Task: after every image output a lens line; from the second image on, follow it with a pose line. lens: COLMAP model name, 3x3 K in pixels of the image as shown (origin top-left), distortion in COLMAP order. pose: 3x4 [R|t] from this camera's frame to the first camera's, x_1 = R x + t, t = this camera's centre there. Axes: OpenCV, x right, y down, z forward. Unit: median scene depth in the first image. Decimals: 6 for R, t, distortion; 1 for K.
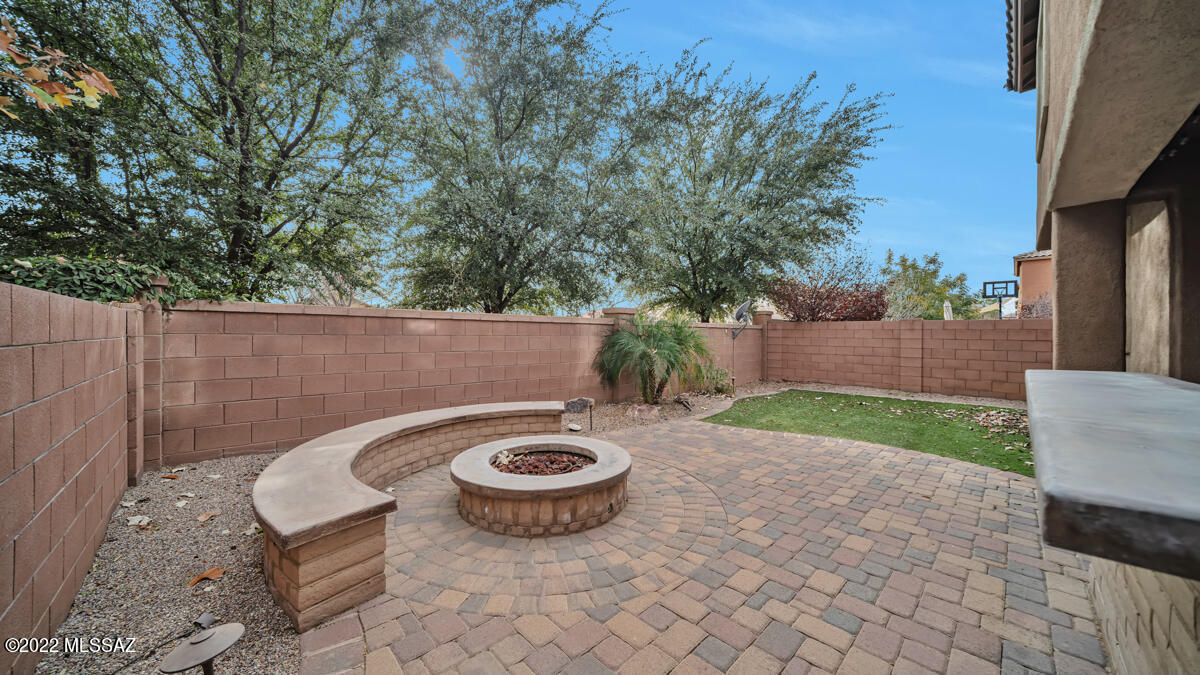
lens RADIAL K [[406.0, 0, 600.0], [0, 406.0, 337.5], [0, 0, 1]] dist [-0.022735, 0.000016]
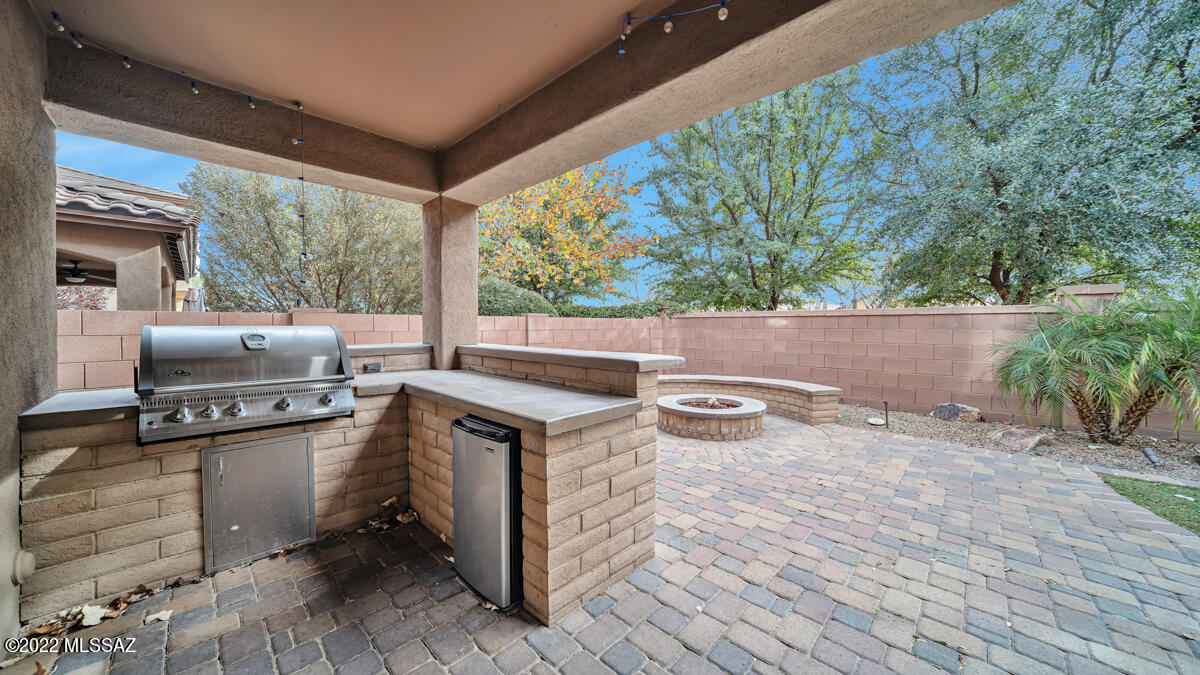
lens RADIAL K [[406.0, 0, 600.0], [0, 406.0, 337.5], [0, 0, 1]] dist [-0.022735, 0.000016]
pose [[0.038617, 0.021751, -0.999017, 1.315954], [-0.003763, 0.999759, 0.021622, -0.002872], [0.999247, 0.002924, 0.038690, 0.436502]]
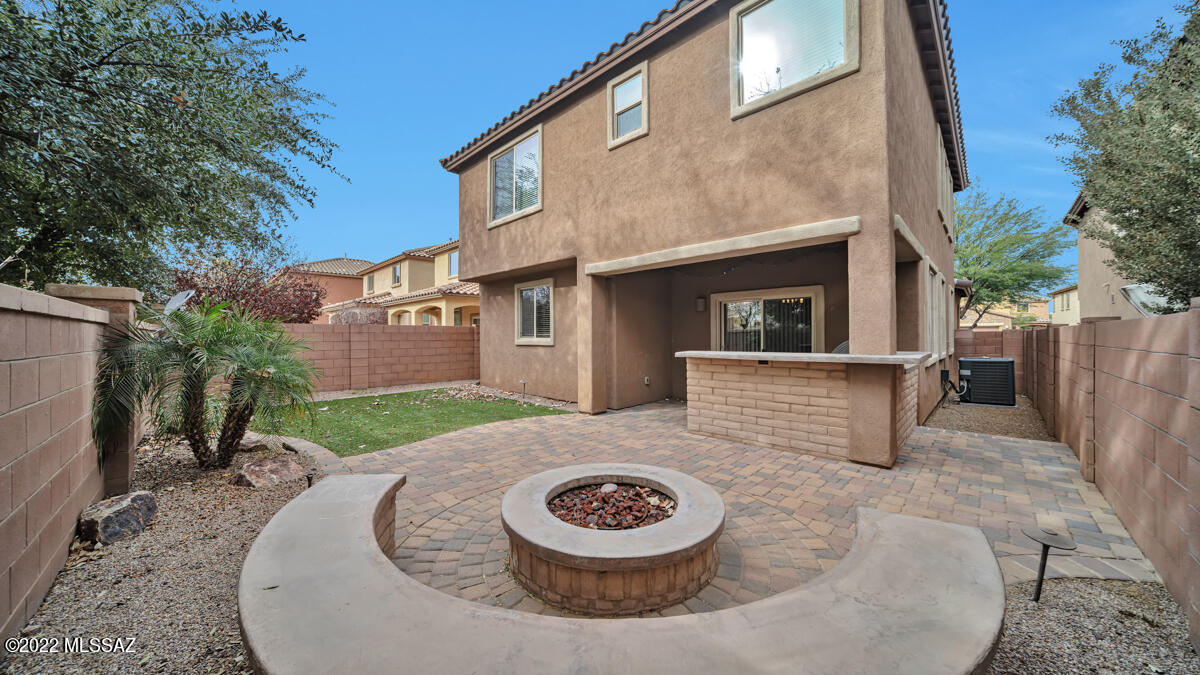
lens RADIAL K [[406.0, 0, 600.0], [0, 406.0, 337.5], [0, 0, 1]] dist [-0.022735, 0.000016]
pose [[-0.026484, -0.011627, 0.999582, -0.833485], [0.011699, 0.999860, 0.011941, -0.027420], [-0.999581, 0.012011, -0.026344, 0.925953]]
